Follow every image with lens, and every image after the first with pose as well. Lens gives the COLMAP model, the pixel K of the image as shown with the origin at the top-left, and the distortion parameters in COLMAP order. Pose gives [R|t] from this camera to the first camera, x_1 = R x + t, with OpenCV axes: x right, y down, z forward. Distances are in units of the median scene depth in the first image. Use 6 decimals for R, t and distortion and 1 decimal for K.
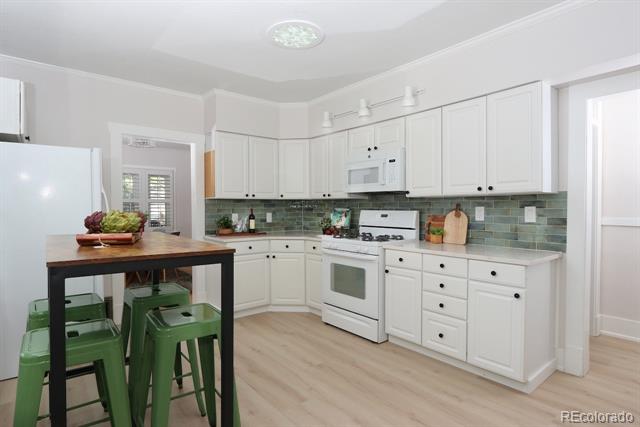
lens RADIAL K [[353.2, 0, 320.0], [0, 353.2, 213.5], [0, 0, 1]] dist [0.000333, 0.000577]
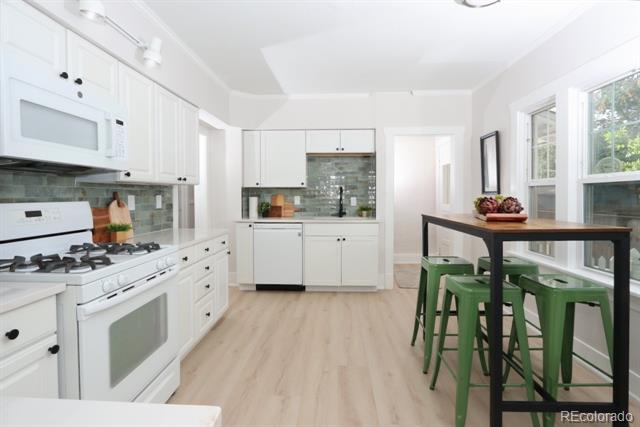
lens RADIAL K [[309.8, 0, 318.6], [0, 309.8, 202.7], [0, 0, 1]] dist [-0.018303, 0.000605]
pose [[-0.738237, -0.014804, 0.674379, -0.476949], [0.012328, 0.999296, 0.035432, -0.022986], [-0.674429, 0.034471, -0.737535, 1.297102]]
